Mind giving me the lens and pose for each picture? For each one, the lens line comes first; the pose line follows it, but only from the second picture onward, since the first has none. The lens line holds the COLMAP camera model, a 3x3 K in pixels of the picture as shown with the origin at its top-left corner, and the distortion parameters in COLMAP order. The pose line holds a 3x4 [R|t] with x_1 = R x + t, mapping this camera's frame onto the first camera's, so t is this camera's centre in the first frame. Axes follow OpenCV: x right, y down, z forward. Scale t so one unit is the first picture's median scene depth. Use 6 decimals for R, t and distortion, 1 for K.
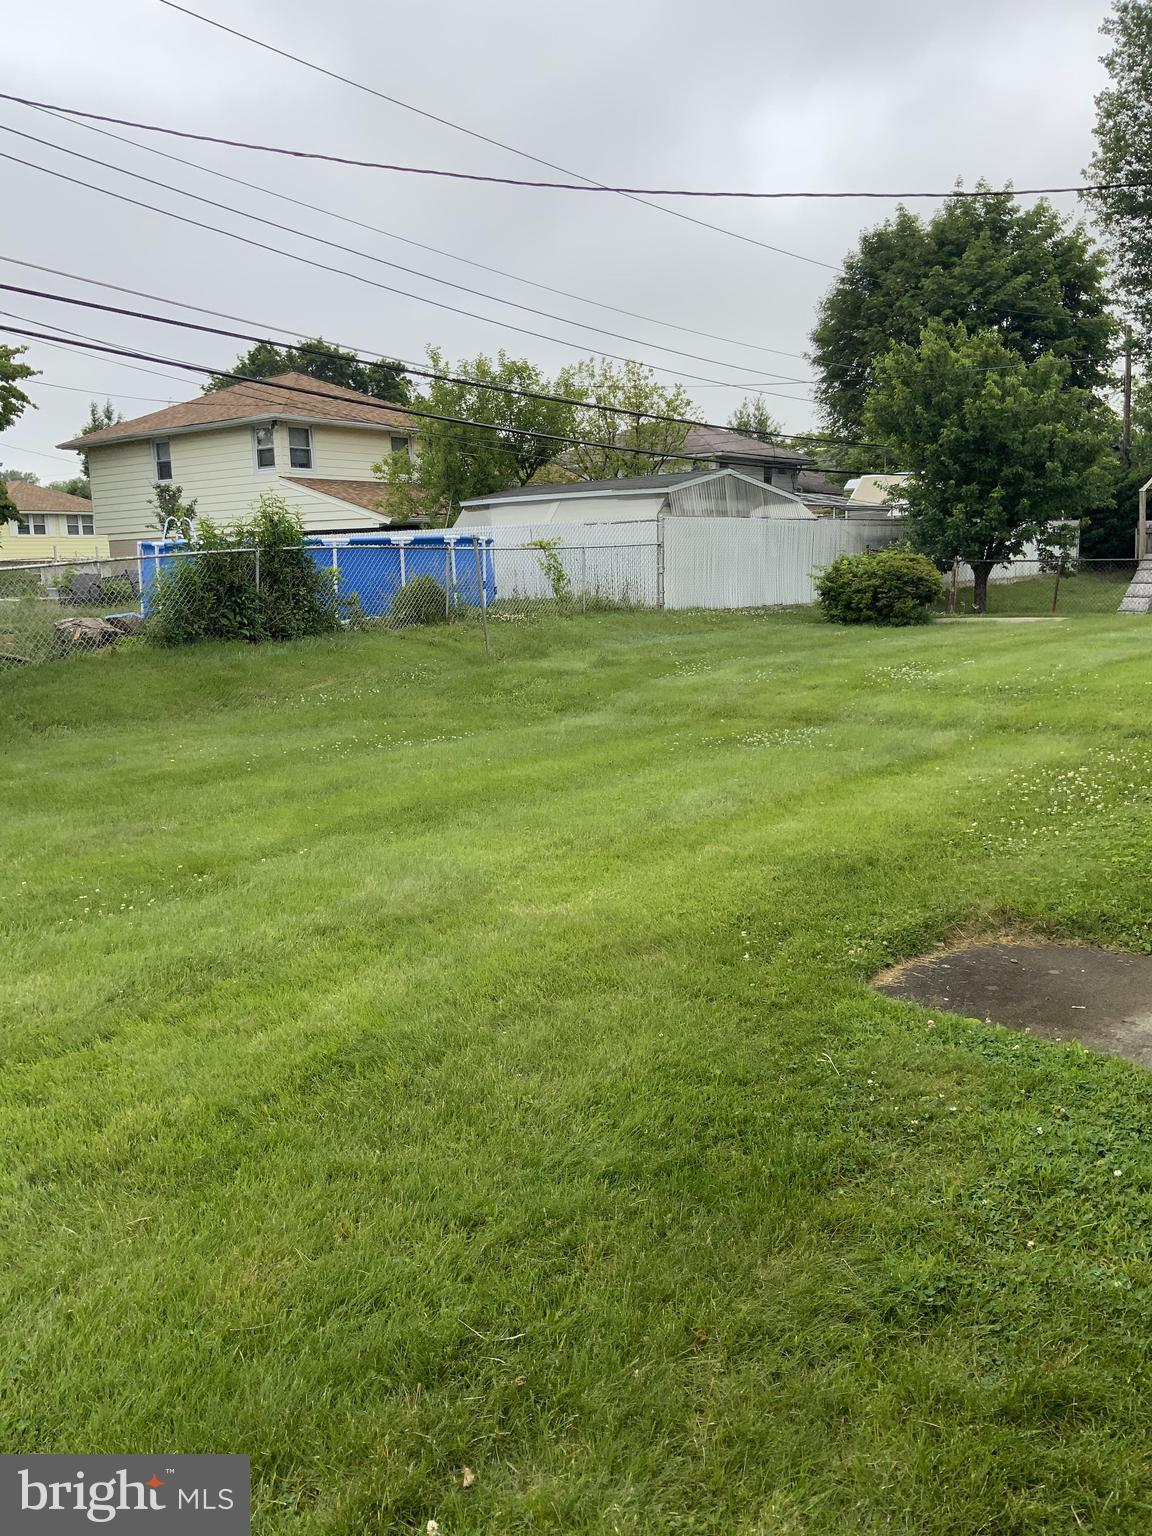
lens RADIAL K [[1269.1, 0, 568.5], [0, 1269.1, 764.9], [0, 0, 1]] dist [0.054734, -0.099138]
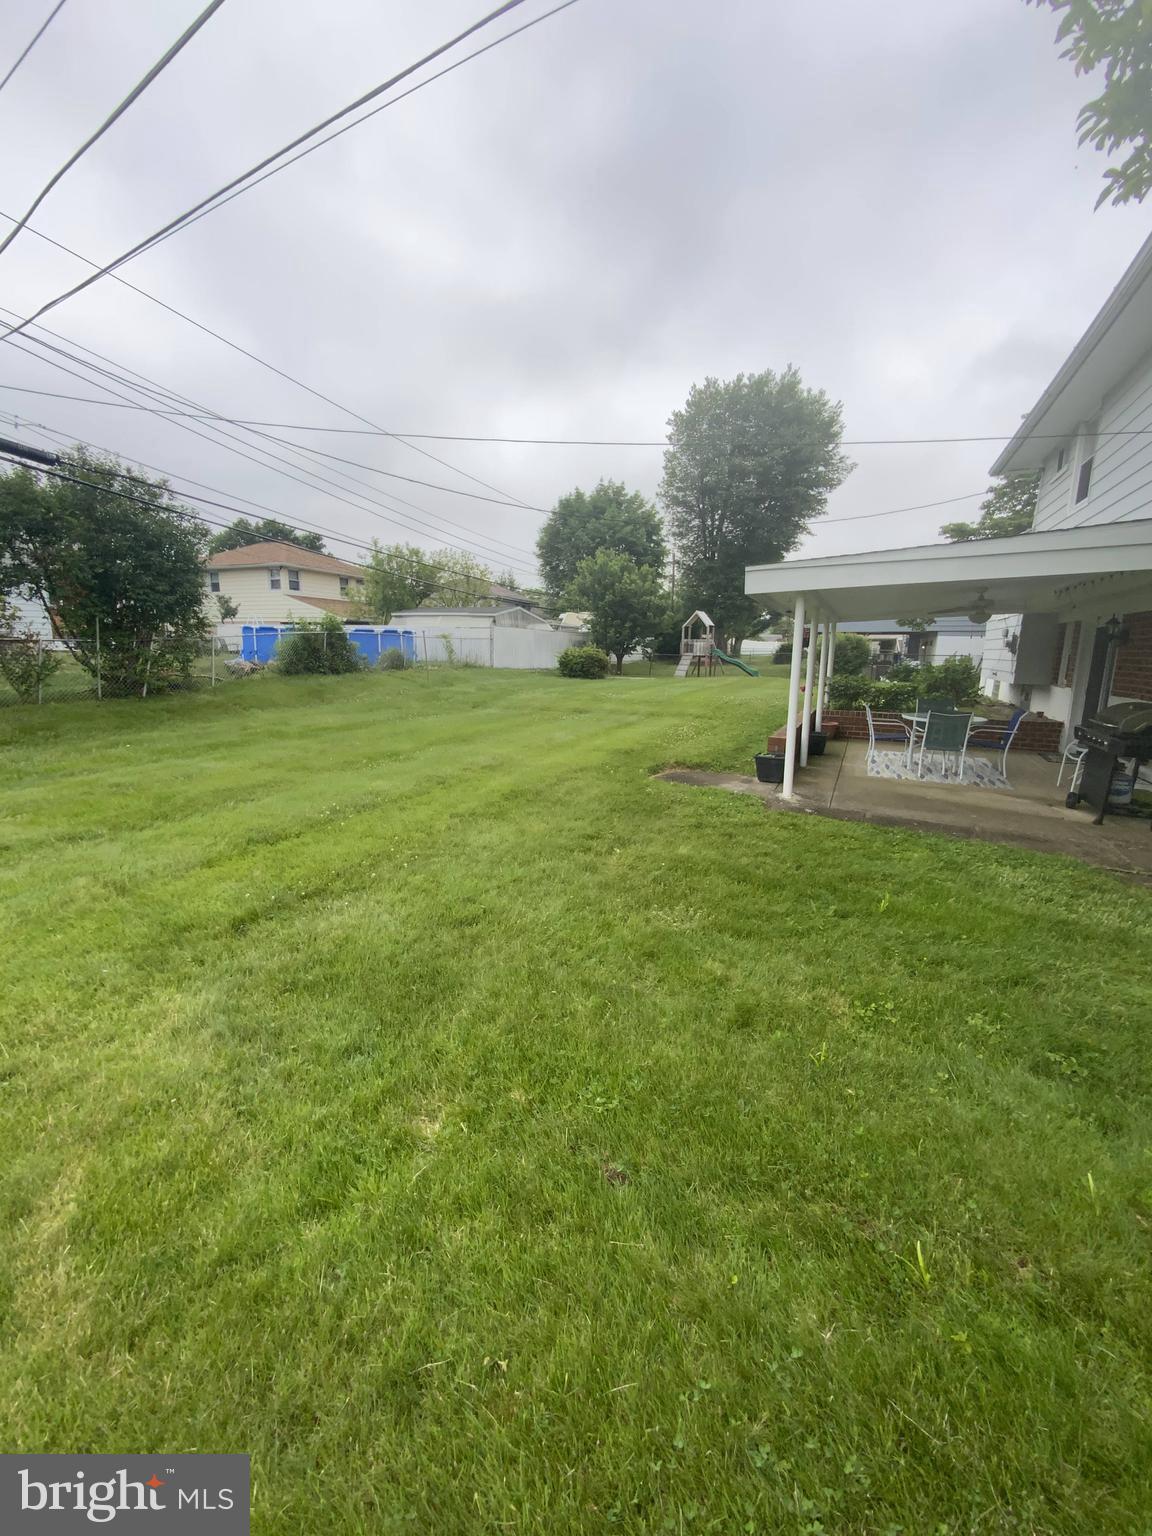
lens RADIAL K [[622.2, 0, 577.6], [0, 622.2, 771.2], [0, 0, 1]] dist [0.014903, -0.014549]
pose [[0.962661, -0.006741, 0.270625, -0.063350], [-0.003178, 0.999340, 0.036195, 0.015918], [-0.270690, -0.035703, 0.962004, -0.085516]]
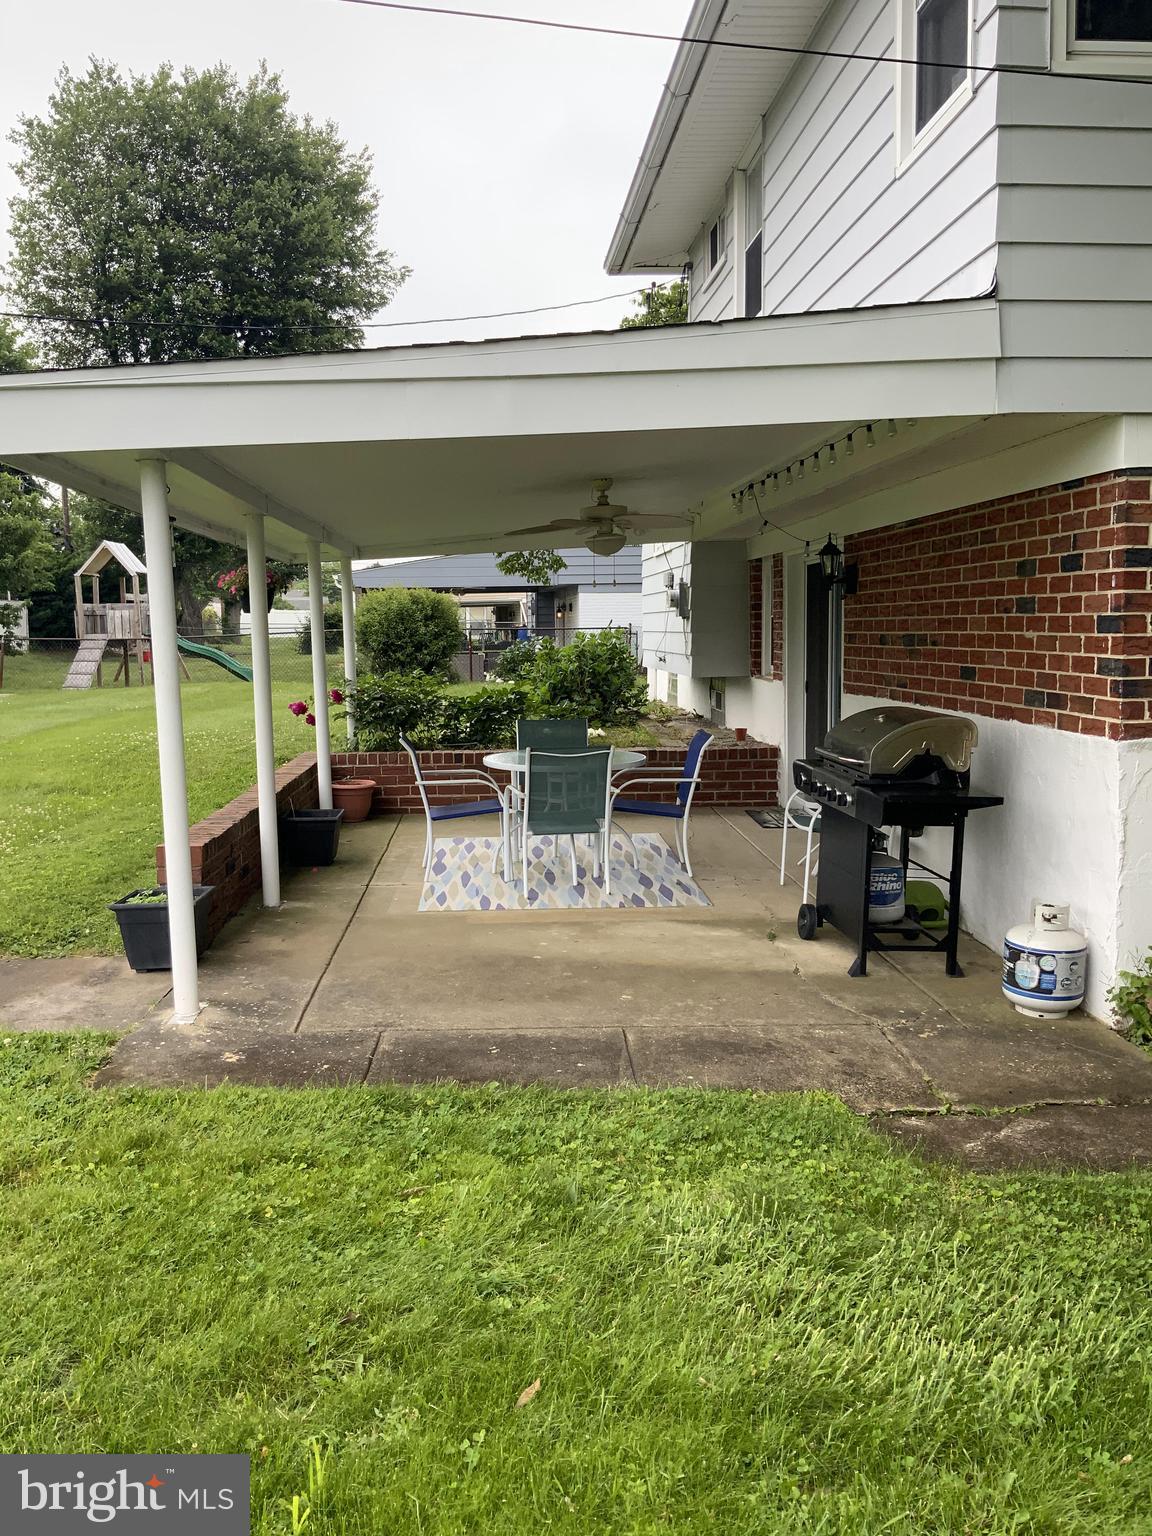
lens RADIAL K [[1269.1, 0, 568.5], [0, 1269.1, 764.9], [0, 0, 1]] dist [0.054734, -0.099138]
pose [[0.722310, -0.051125, 0.689677, -0.000927], [0.094046, 0.995261, -0.024719, 0.008395], [-0.685145, 0.082716, 0.723695, -0.043536]]
